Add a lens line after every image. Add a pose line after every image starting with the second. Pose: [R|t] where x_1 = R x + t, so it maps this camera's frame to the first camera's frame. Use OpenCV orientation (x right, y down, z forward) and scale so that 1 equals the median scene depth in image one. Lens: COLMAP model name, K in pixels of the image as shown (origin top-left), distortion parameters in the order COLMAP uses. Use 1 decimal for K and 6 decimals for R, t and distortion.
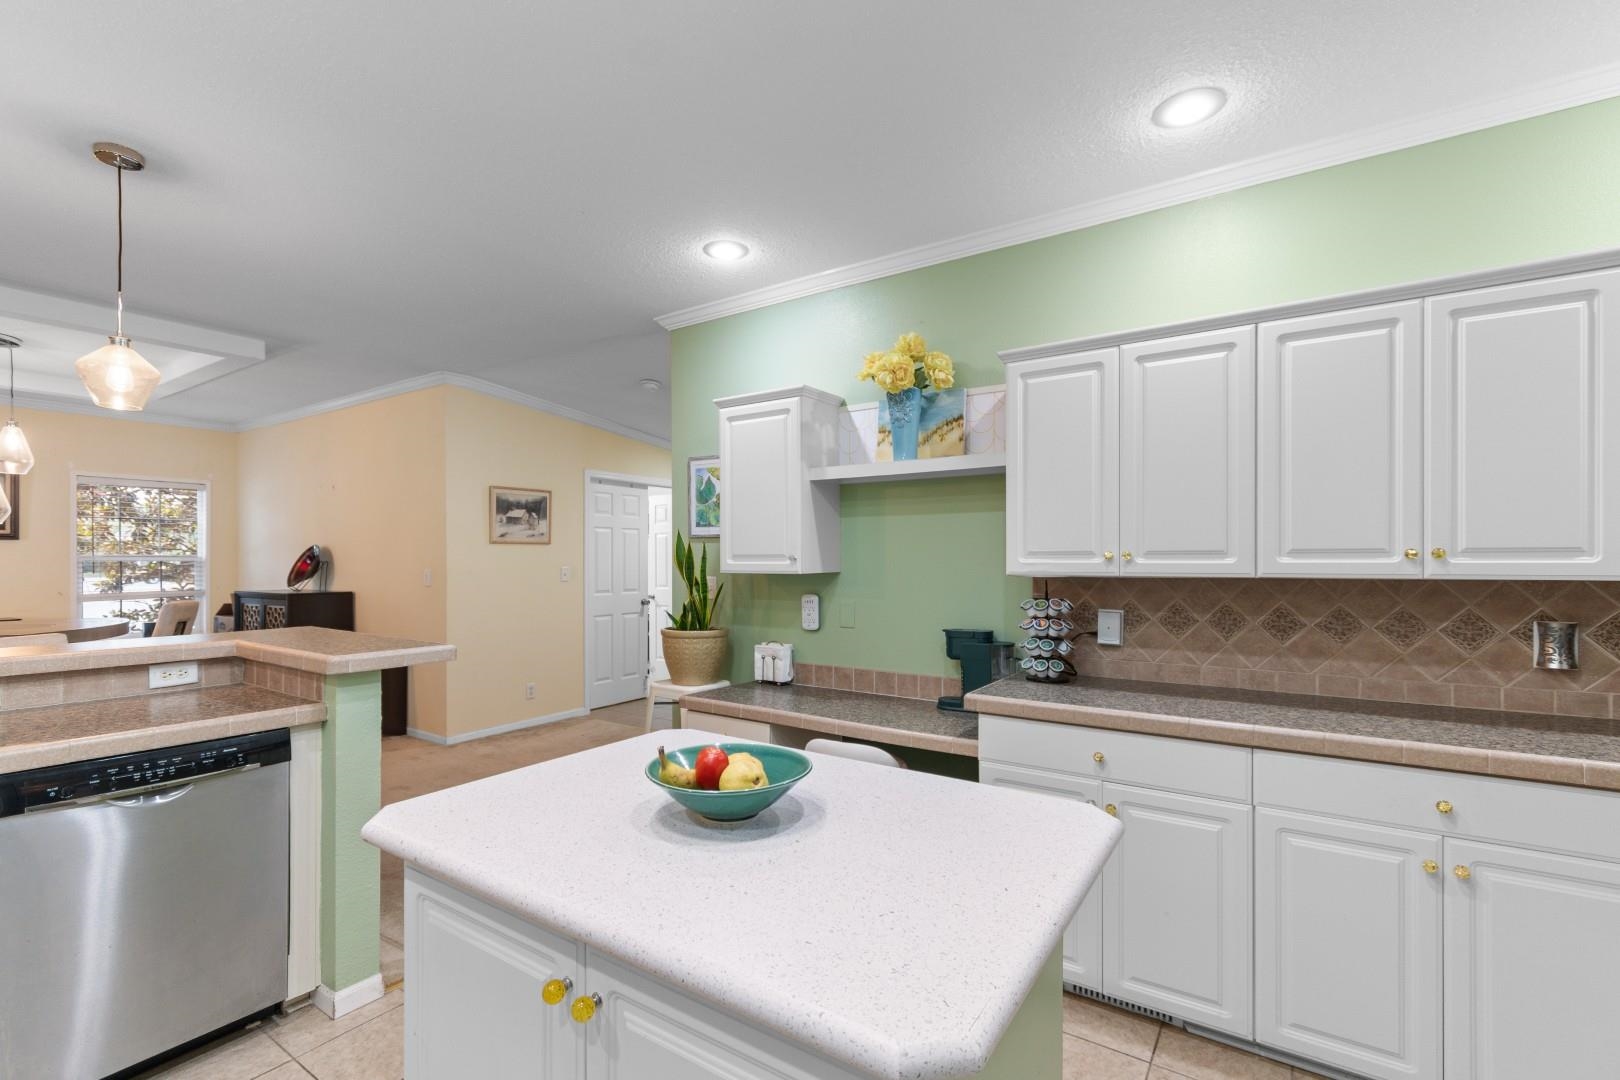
lens RADIAL K [[714.8, 0, 813.6], [0, 714.8, 556.3], [0, 0, 1]] dist [-0.001979, -0.000546]
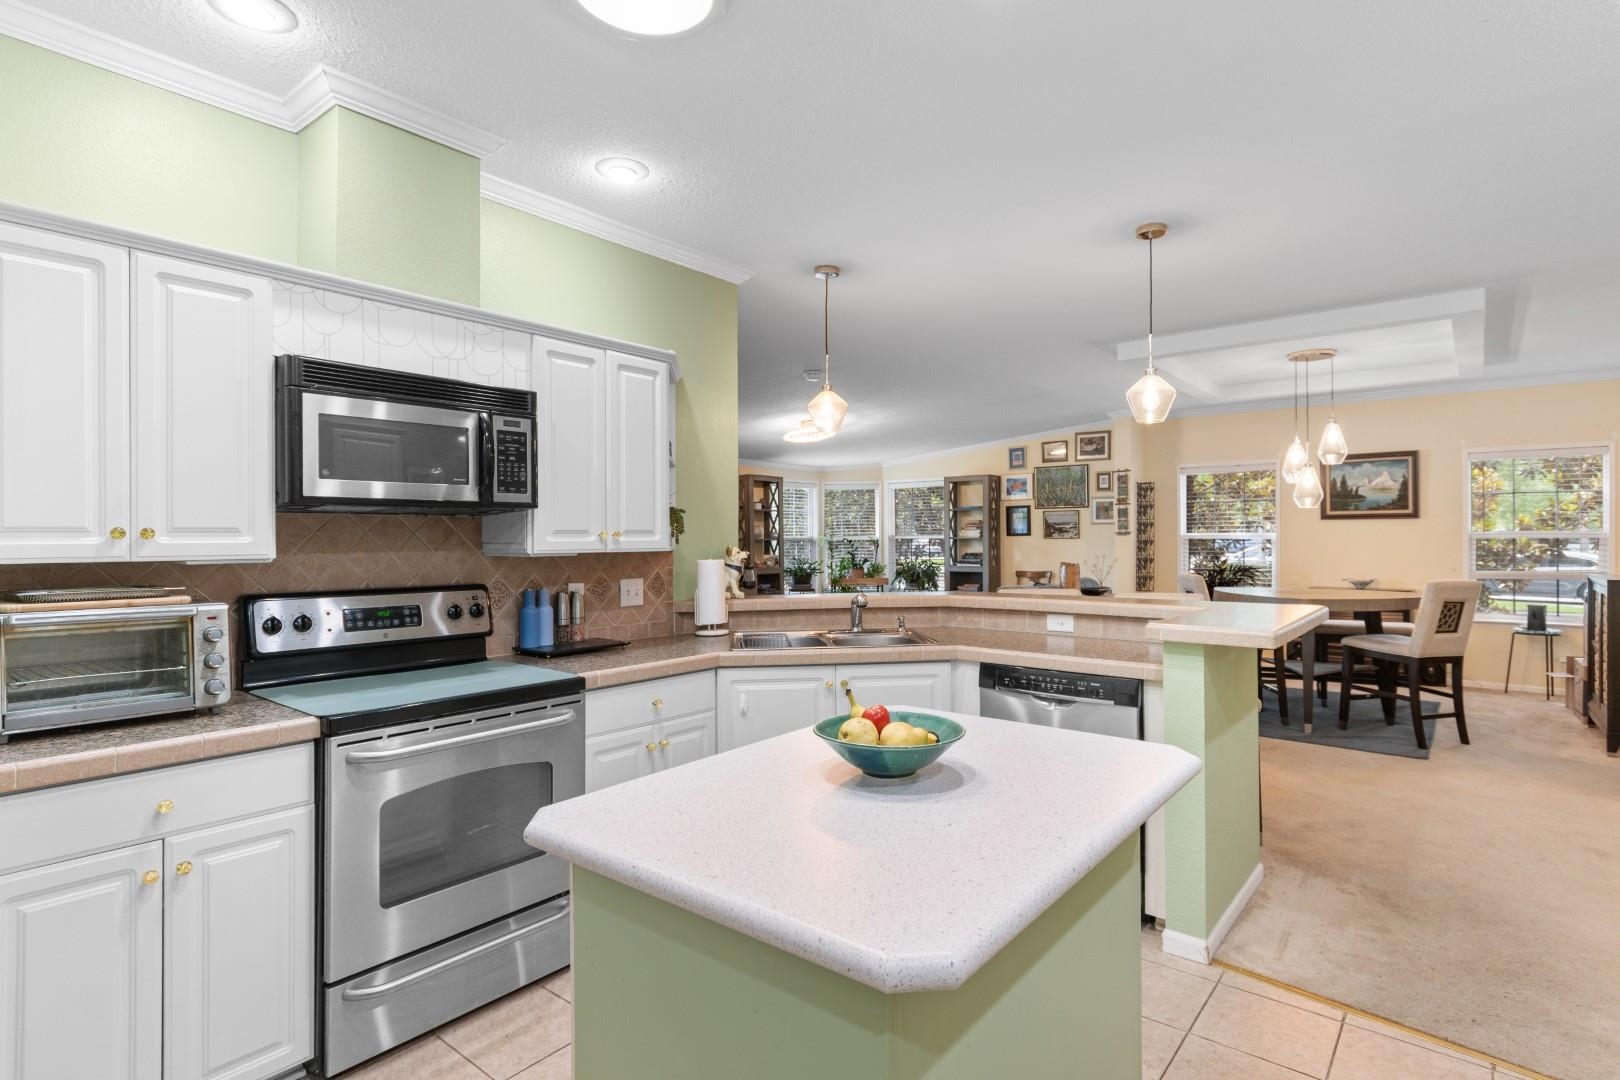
lens RADIAL K [[822.4, 0, 803.2], [0, 822.4, 532.6], [0, 0, 1]] dist [0.001627, -0.001936]
pose [[-0.120735, -0.007954, -0.992653, 0.241711], [0.007790, 0.999930, -0.008959, 0.001544], [0.992654, -0.008814, -0.120664, 0.217920]]
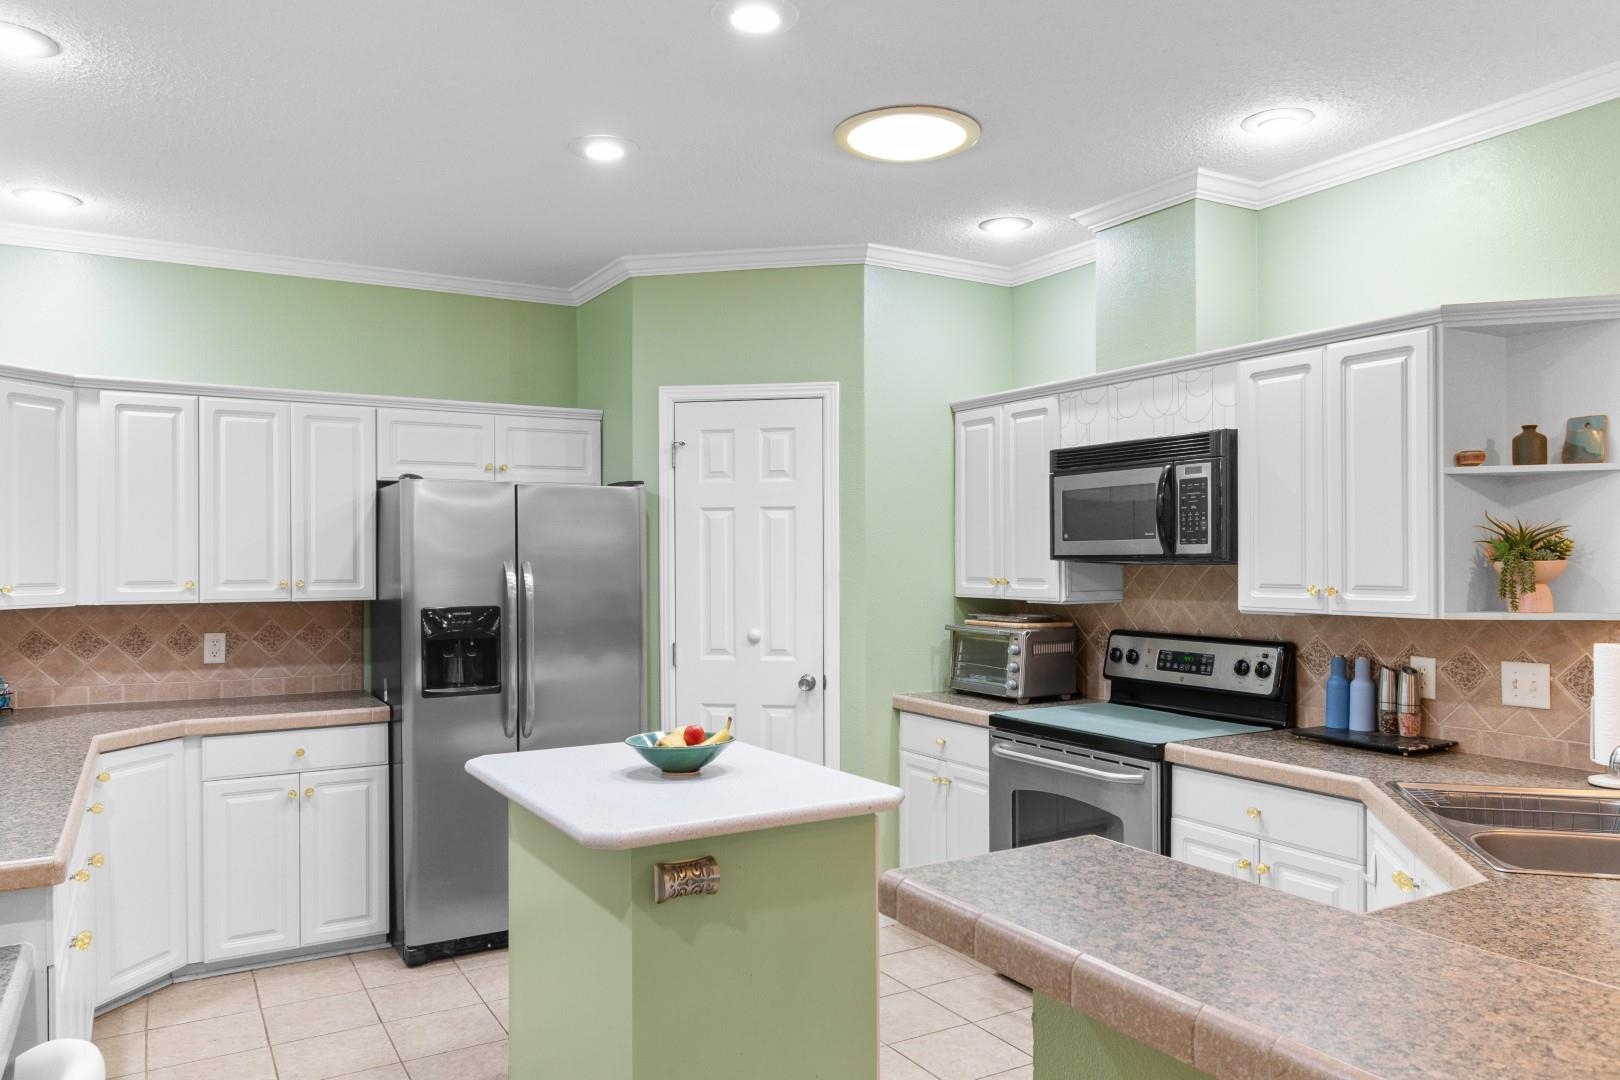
lens RADIAL K [[1125.1, 0, 820.4], [0, 1125.1, 561.8], [0, 0, 1]] dist [0.001922, -0.000143]
pose [[-0.890582, -0.001492, 0.454820, -0.295678], [-0.000889, 0.999998, 0.001540, -0.017523], [-0.454822, 0.000967, -0.890582, 0.623723]]
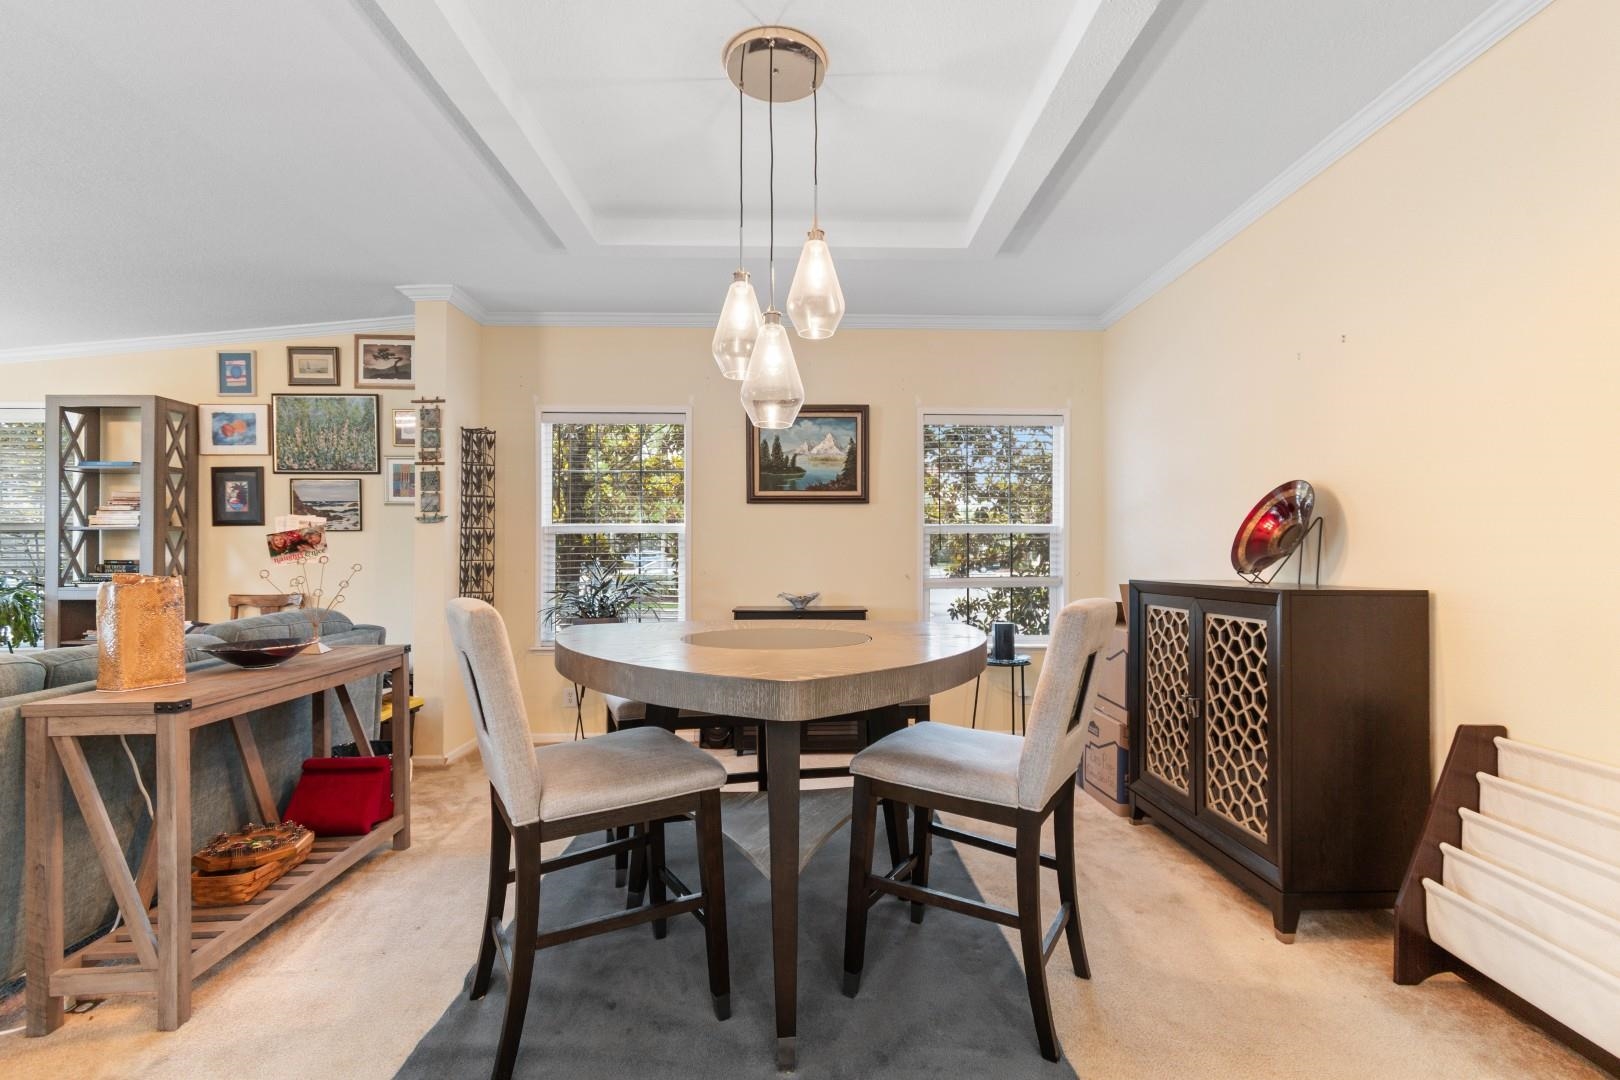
lens RADIAL K [[714.8, 0, 830.0], [0, 714.8, 557.0], [0, 0, 1]] dist [-0.001979, -0.000546]
pose [[0.578216, -0.000128, -0.815884, -0.519428], [0.004680, 0.999984, 0.003159, 0.029610], [0.815871, -0.005645, 0.578207, 0.525938]]
